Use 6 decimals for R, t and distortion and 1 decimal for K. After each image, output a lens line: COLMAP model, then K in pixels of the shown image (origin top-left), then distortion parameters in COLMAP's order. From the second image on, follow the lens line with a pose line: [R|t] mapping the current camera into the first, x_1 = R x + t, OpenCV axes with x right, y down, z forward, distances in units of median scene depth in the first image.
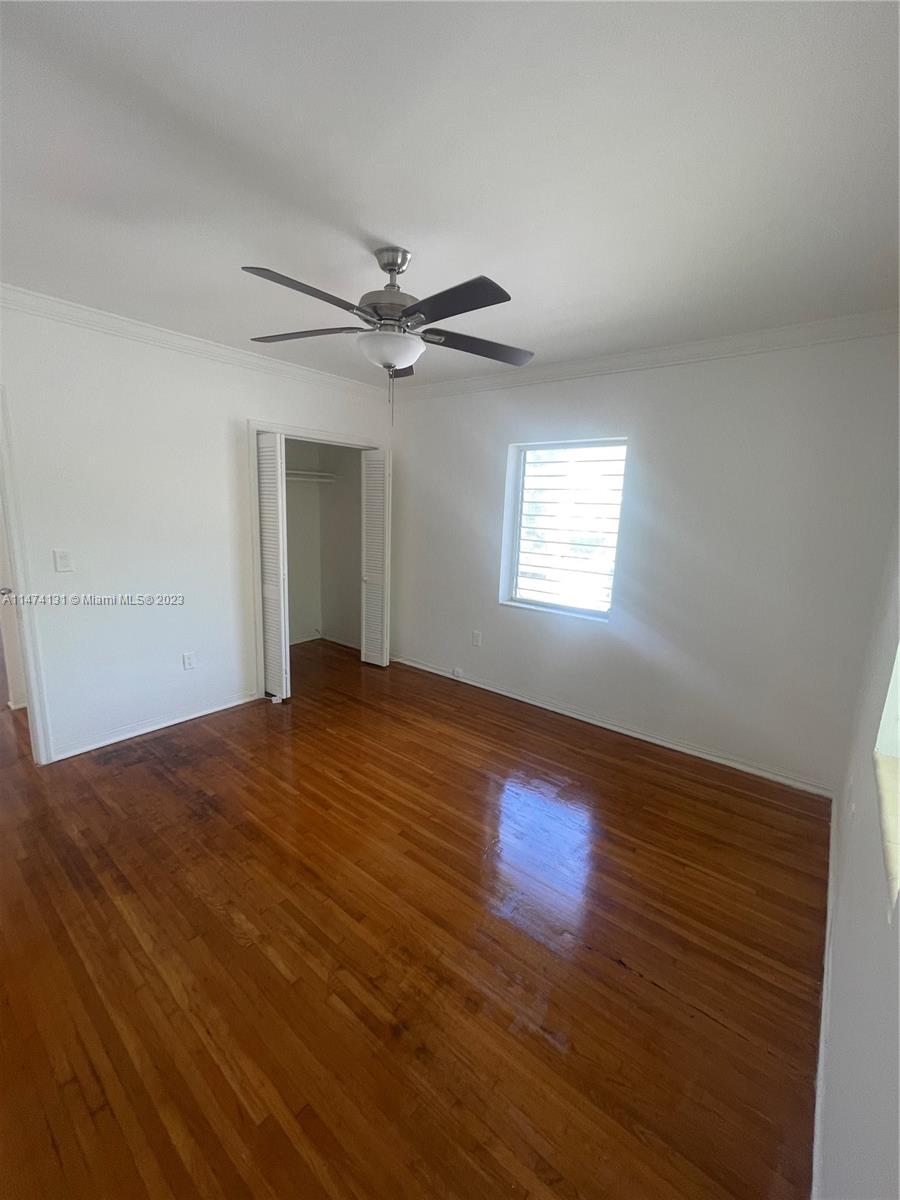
lens RADIAL K [[487.1, 0, 448.2], [0, 487.1, 596.5], [0, 0, 1]] dist [0.001279, 0.000337]
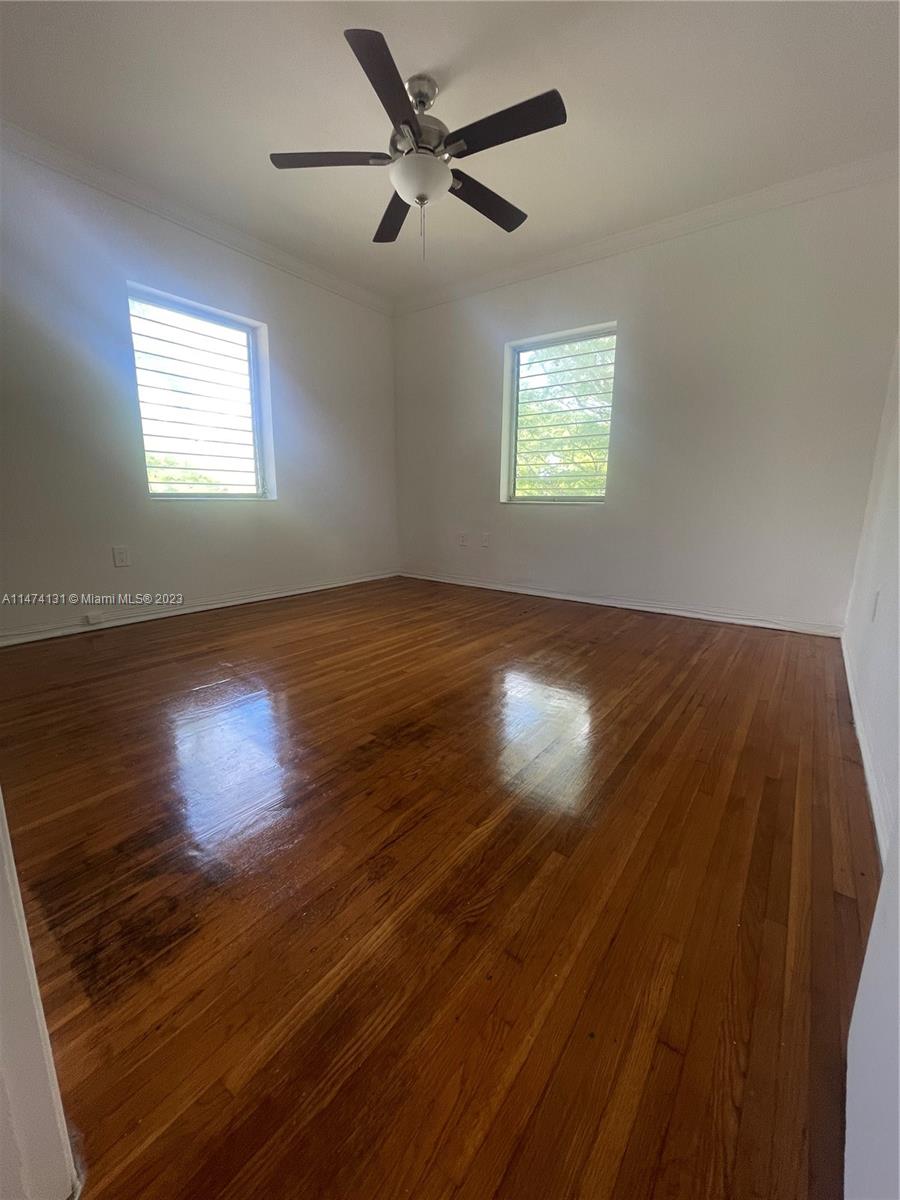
lens RADIAL K [[487.1, 0, 448.2], [0, 487.1, 596.5], [0, 0, 1]] dist [0.001279, 0.000337]
pose [[-0.052969, -0.226057, 0.972673, -1.100380], [0.175935, 0.956691, 0.231924, 0.100611], [-0.982976, 0.183411, -0.010904, 0.897877]]
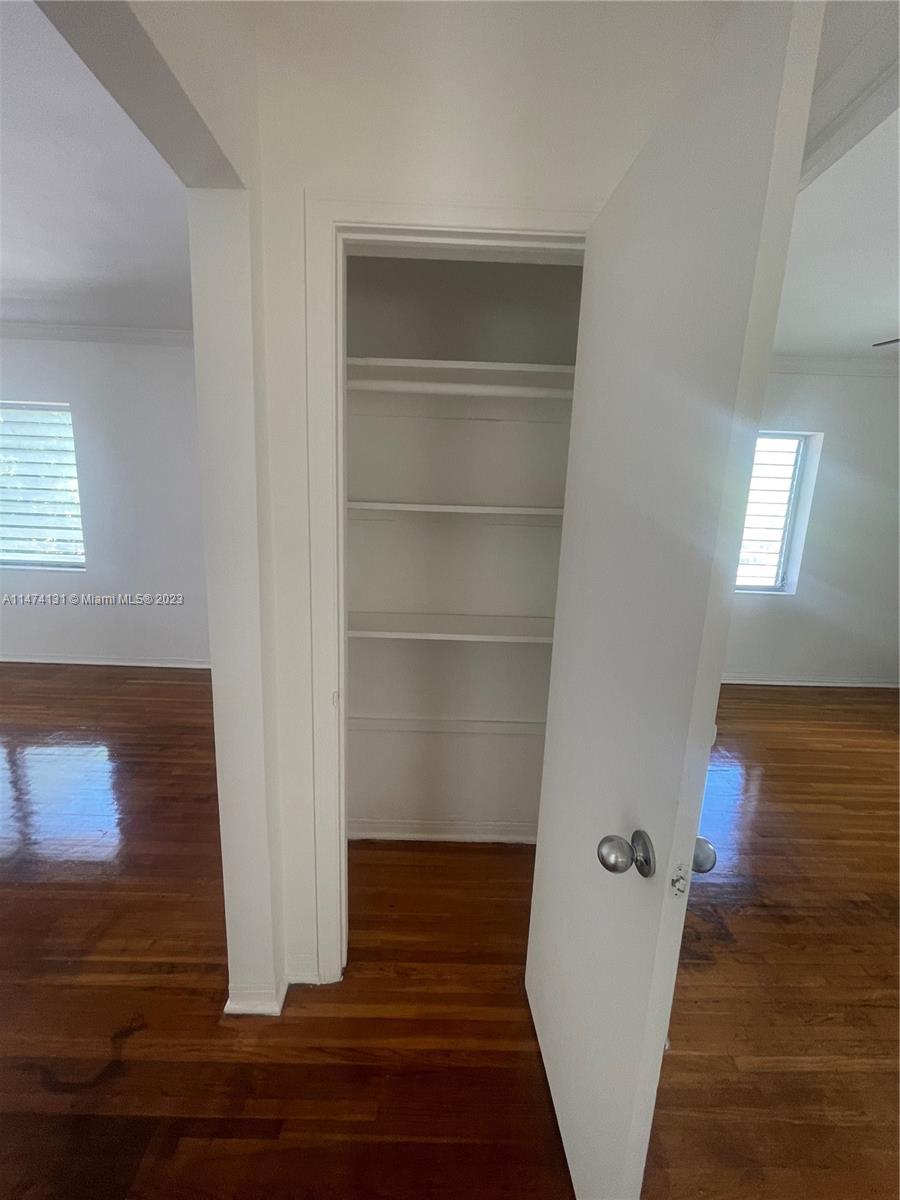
lens RADIAL K [[487.1, 0, 448.2], [0, 487.1, 596.5], [0, 0, 1]] dist [0.001279, 0.000337]
pose [[0.762390, -0.130245, 0.633875, -1.379817], [0.114907, 0.991217, 0.065466, -0.148483], [-0.636834, 0.022926, 0.770660, 0.852236]]
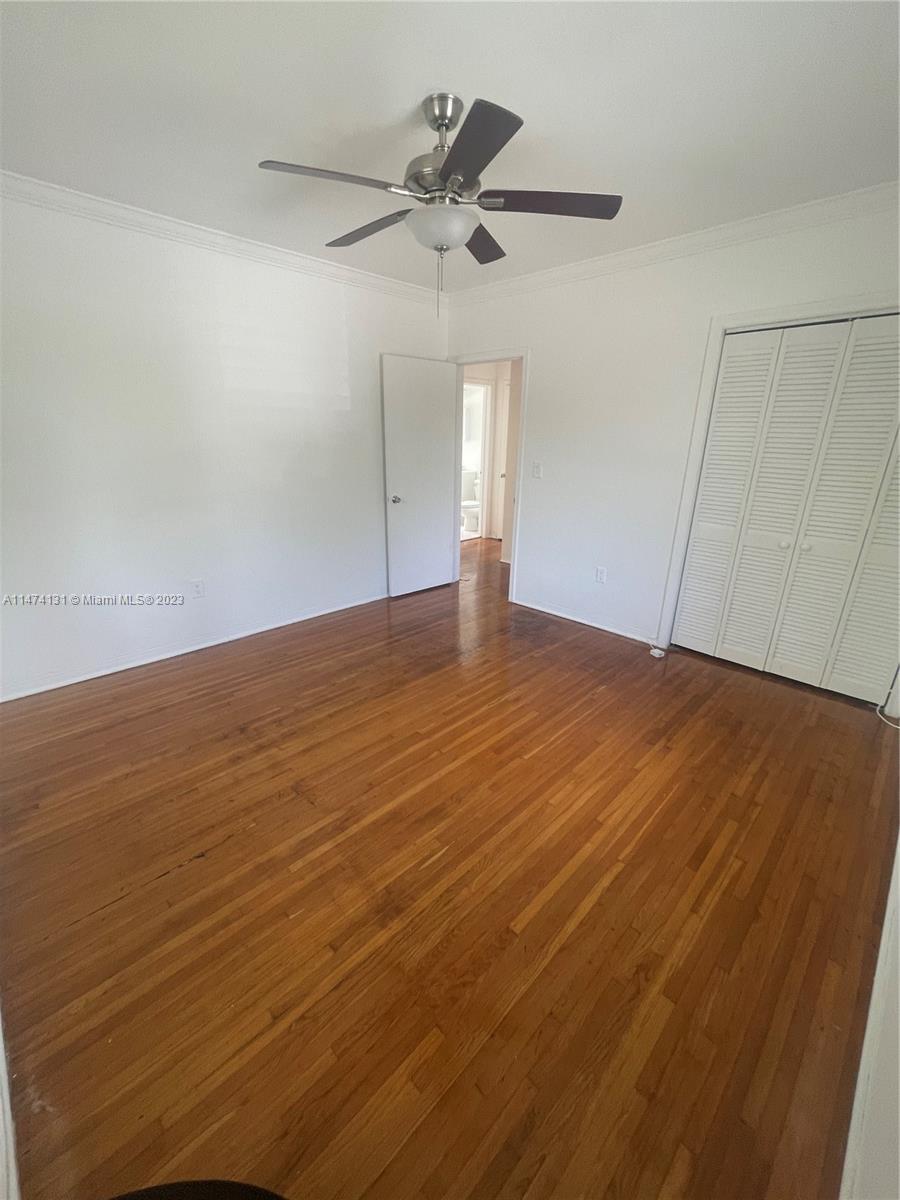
lens RADIAL K [[487.1, 0, 448.2], [0, 487.1, 596.5], [0, 0, 1]] dist [0.001279, 0.000337]
pose [[-0.100591, 0.288109, -0.952300, 0.754365], [-0.204921, 0.930633, 0.303200, -0.114007], [0.973596, 0.225645, -0.034574, 0.956904]]
